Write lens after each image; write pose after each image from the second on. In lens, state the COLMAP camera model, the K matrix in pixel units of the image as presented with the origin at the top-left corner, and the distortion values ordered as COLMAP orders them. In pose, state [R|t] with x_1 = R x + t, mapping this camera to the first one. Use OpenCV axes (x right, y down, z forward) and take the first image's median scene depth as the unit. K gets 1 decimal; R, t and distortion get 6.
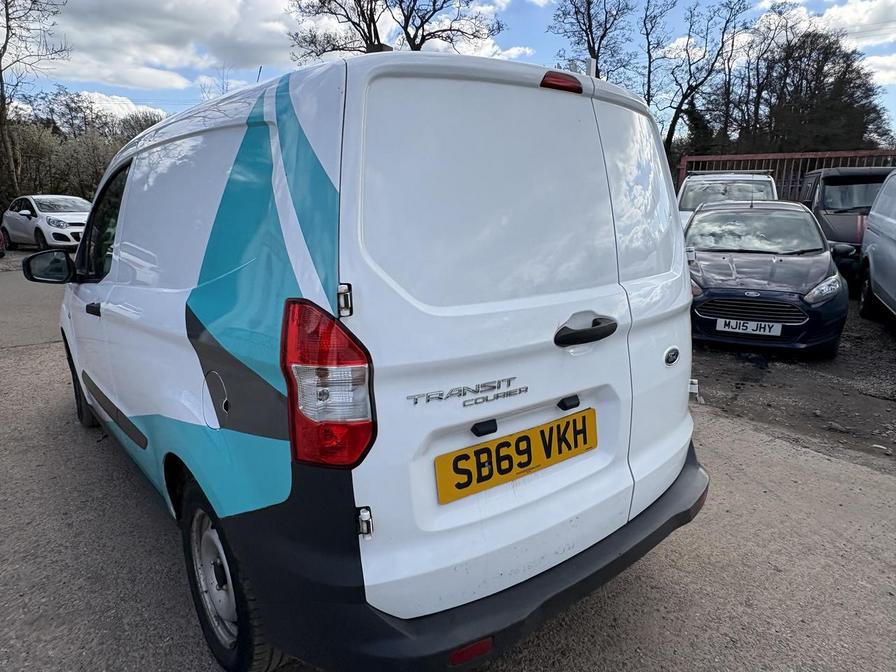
lens RADIAL K [[577.8, 0, 446.3], [0, 577.8, 317.9], [0, 0, 1]] dist [0.002363, 0.001097]
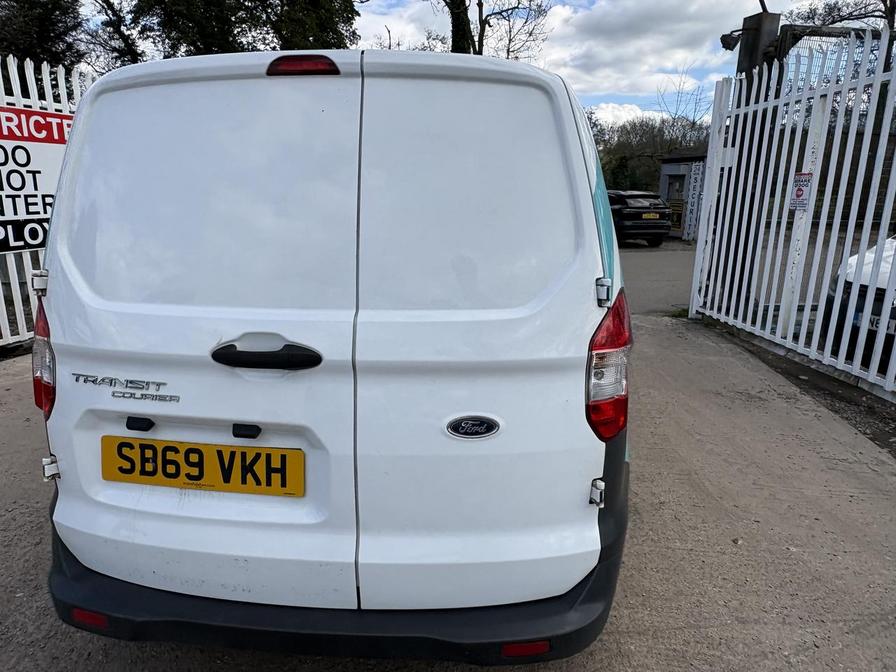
lens RADIAL K [[572.2, 0, 448.2], [0, 572.2, 337.7], [0, 0, 1]] dist [0.003978, 0.001928]
pose [[0.712569, 0.173030, -0.679931, 1.035921], [-0.150667, 0.984241, 0.092572, -0.125443], [0.685234, 0.036480, 0.727409, 0.586499]]
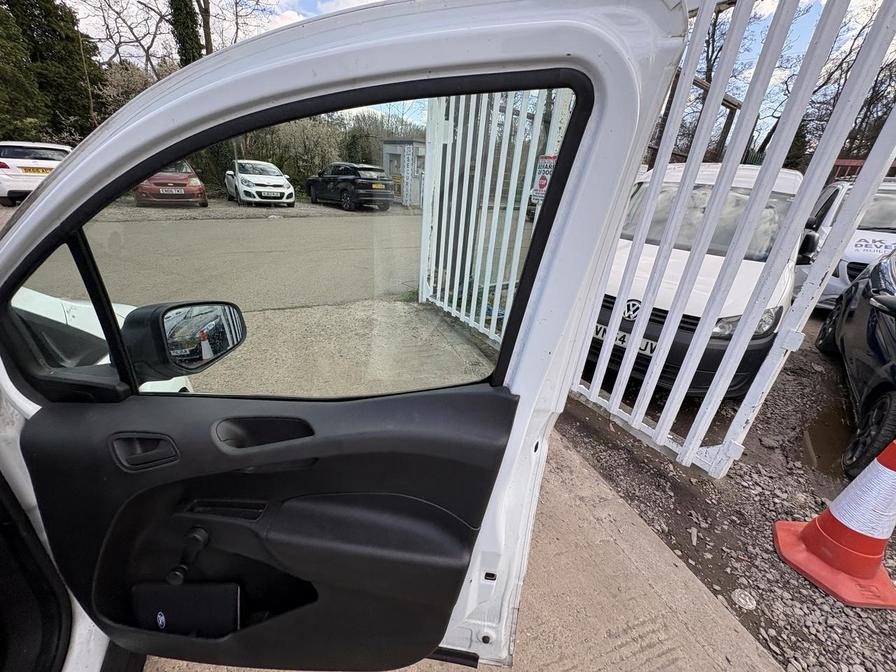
lens RADIAL K [[358.6, 0, 446.2], [0, 358.6, 337.1], [0, 0, 1]] dist [-0.000140, 0.000582]
pose [[0.958832, 0.174735, -0.223852, 0.151741], [-0.124791, 0.967353, 0.220581, -0.560120], [0.255087, -0.183565, 0.949334, 2.515162]]
